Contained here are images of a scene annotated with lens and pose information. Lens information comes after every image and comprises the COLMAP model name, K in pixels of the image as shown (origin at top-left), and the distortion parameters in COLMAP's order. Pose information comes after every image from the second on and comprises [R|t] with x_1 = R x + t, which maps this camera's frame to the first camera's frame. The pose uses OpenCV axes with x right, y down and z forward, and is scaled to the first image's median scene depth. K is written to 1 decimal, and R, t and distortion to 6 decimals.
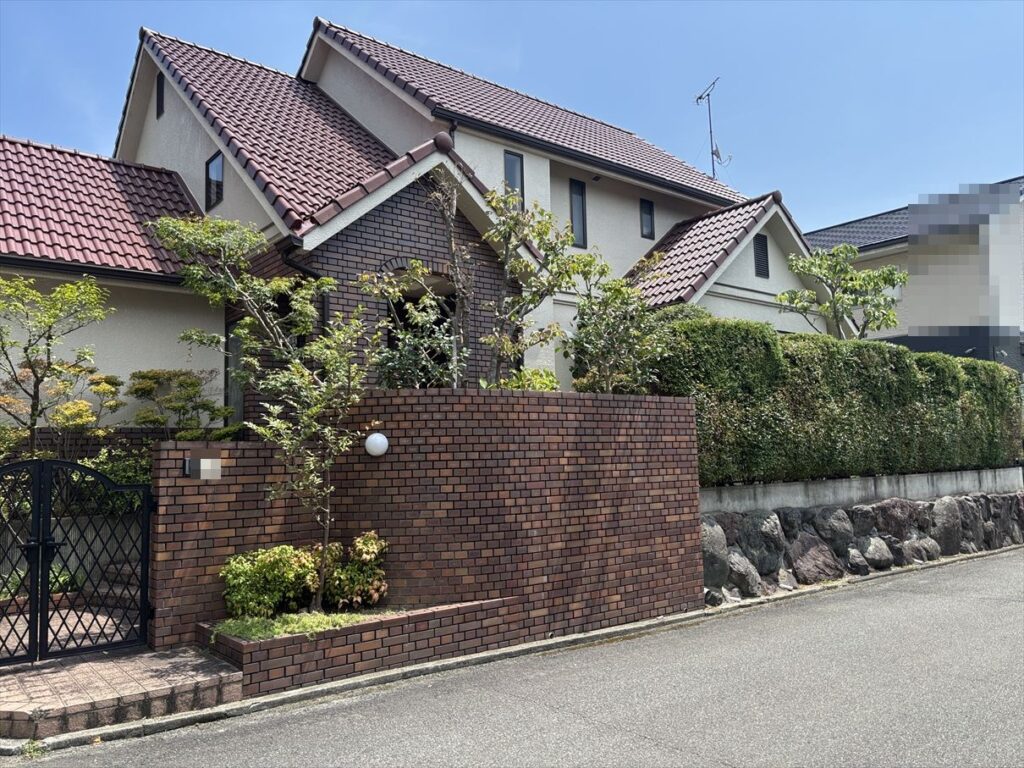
lens RADIAL K [[775.8, 0, 518.1], [0, 775.8, 387.6], [0, 0, 1]] dist [0.035158, -0.015167]
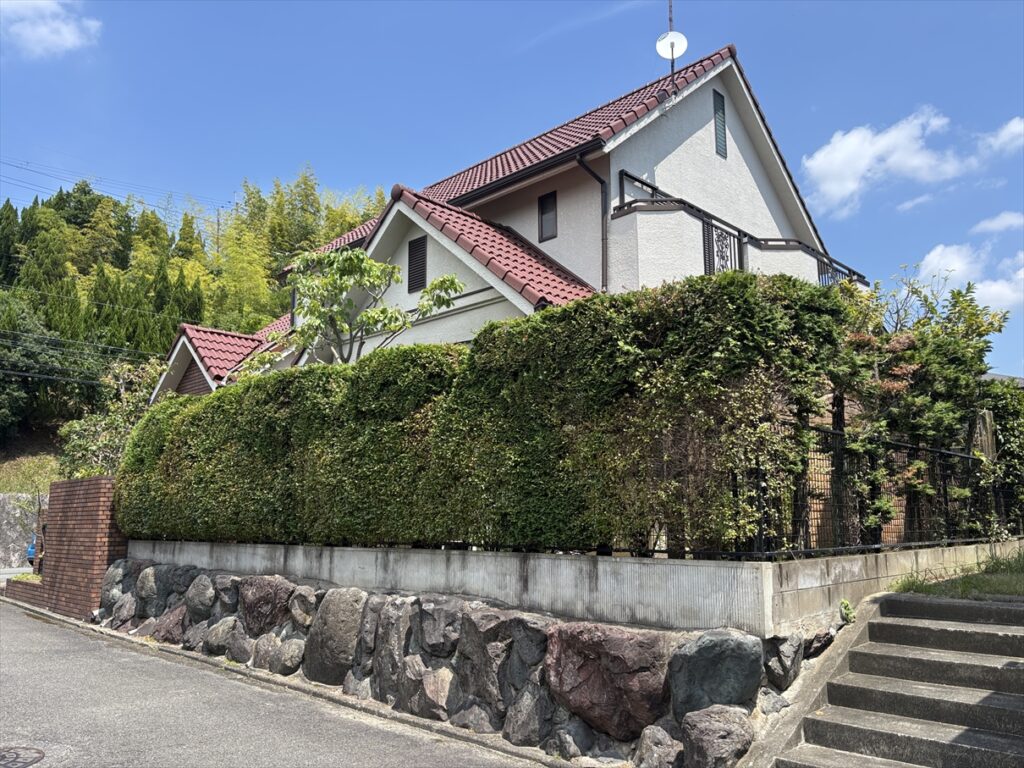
lens RADIAL K [[775.8, 0, 513.8], [0, 775.8, 381.2], [0, 0, 1]] dist [0.035158, -0.015167]
pose [[0.108559, -0.145091, -0.983445, 1.328379], [0.098684, 0.985978, -0.134571, 0.084140], [0.989180, -0.082441, 0.121355, 1.199172]]
